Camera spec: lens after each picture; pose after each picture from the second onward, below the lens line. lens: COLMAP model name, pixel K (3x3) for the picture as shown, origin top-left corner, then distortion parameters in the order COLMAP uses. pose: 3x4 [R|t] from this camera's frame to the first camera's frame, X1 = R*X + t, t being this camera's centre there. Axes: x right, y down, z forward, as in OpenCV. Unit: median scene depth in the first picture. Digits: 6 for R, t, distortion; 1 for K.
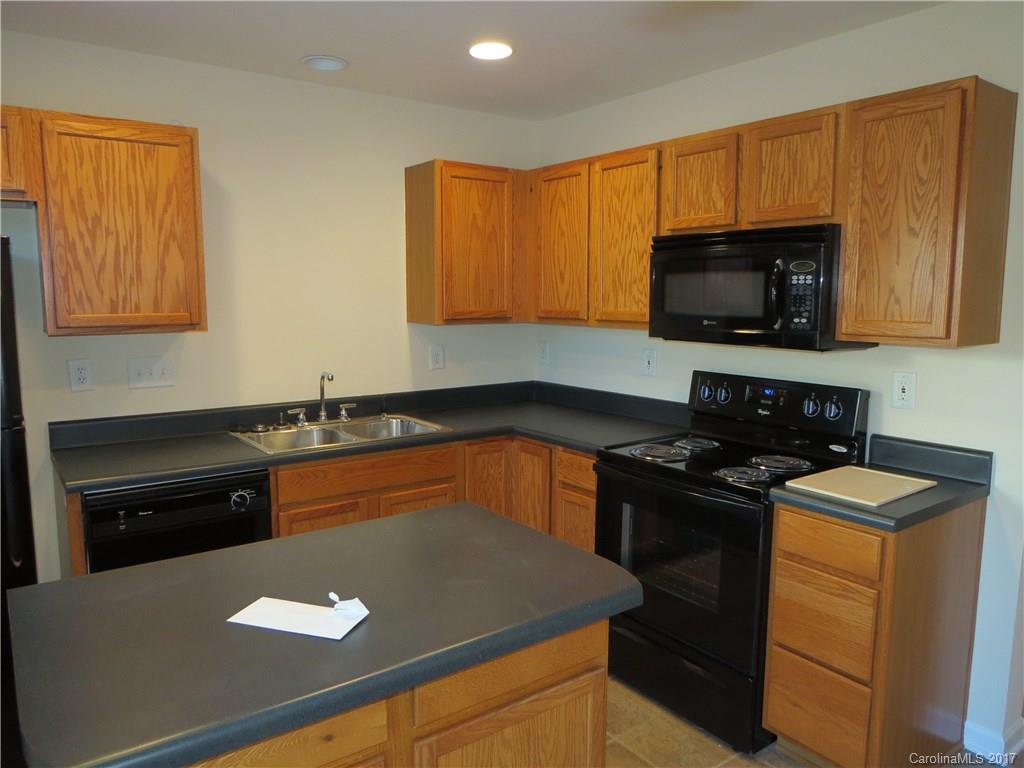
lens RADIAL K [[730.0, 0, 512.3], [0, 730.0, 383.8], [0, 0, 1]] dist [-0.020755, 0.015145]
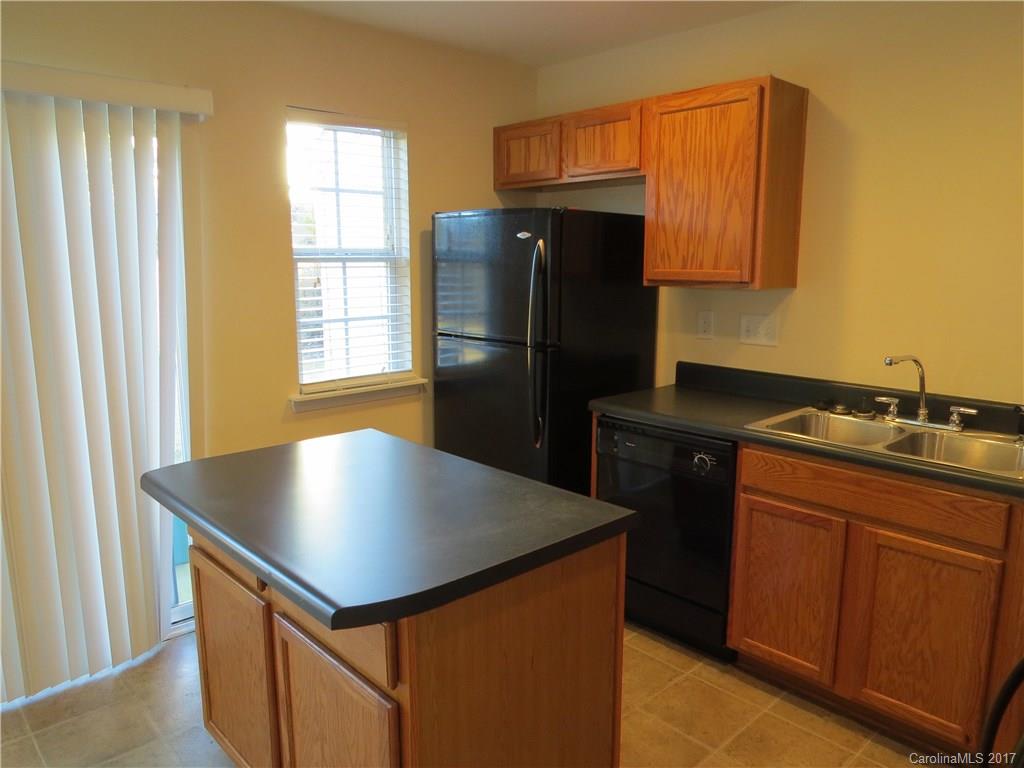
lens RADIAL K [[730.0, 0, 512.8], [0, 730.0, 381.8], [0, 0, 1]] dist [-0.020755, 0.015145]
pose [[0.120978, 0.164014, -0.979012, 0.533223], [-0.126715, 0.980739, 0.148645, -0.060230], [0.984534, 0.106073, 0.139431, 0.602501]]
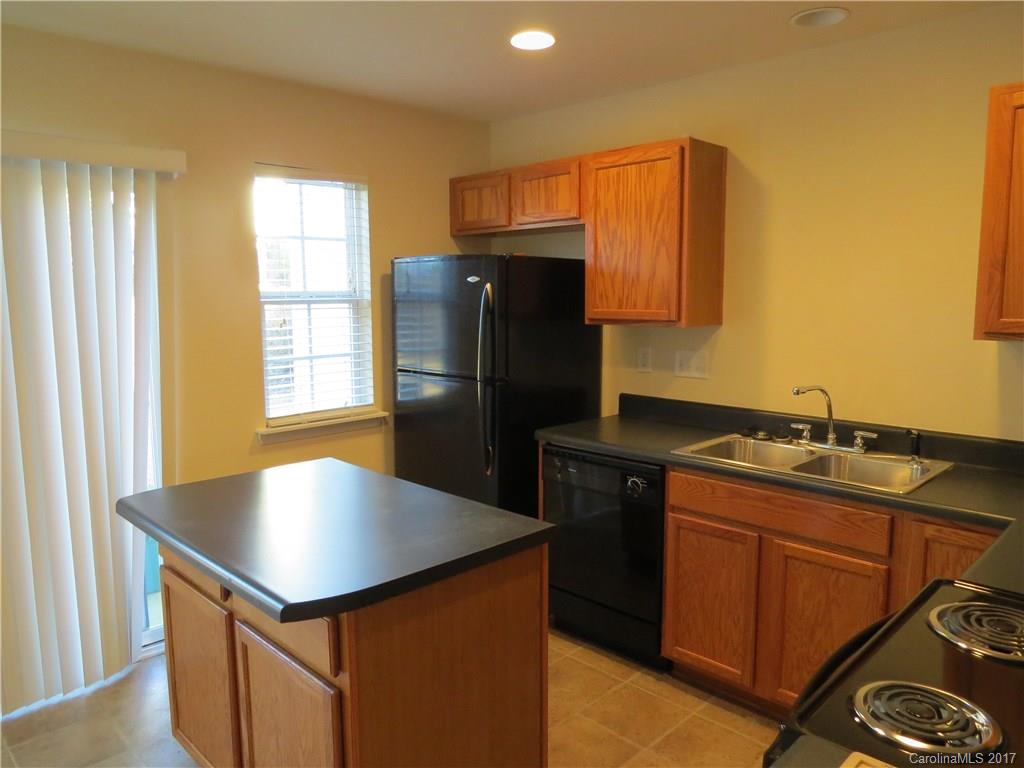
lens RADIAL K [[730.0, 0, 510.3], [0, 730.0, 383.2], [0, 0, 1]] dist [-0.020755, 0.015145]
pose [[0.148163, 0.118118, -0.981884, 0.631227], [-0.120323, 0.987619, 0.100652, -0.074672], [0.981616, 0.103231, 0.160541, 0.633668]]
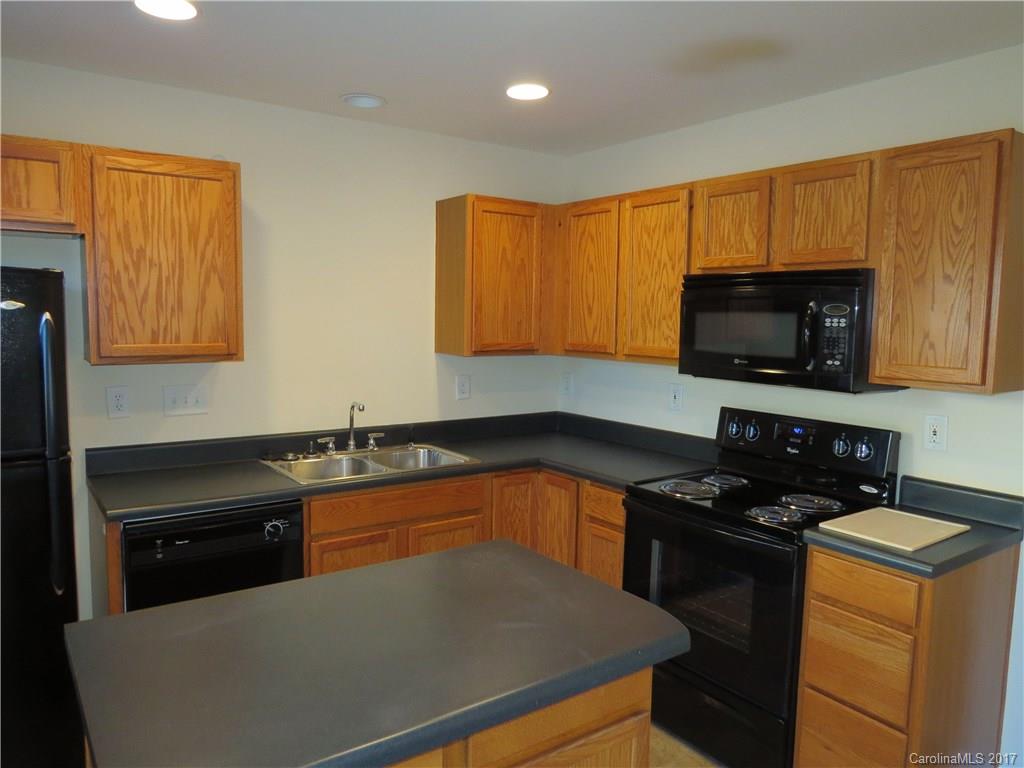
lens RADIAL K [[730.0, 0, 513.2], [0, 730.0, 385.6], [0, 0, 1]] dist [-0.020755, 0.015145]
pose [[0.999819, 0.016488, -0.009536, -0.035451], [-0.016733, 0.999515, -0.026252, -0.019382], [0.009099, 0.026407, 0.999610, -0.011715]]
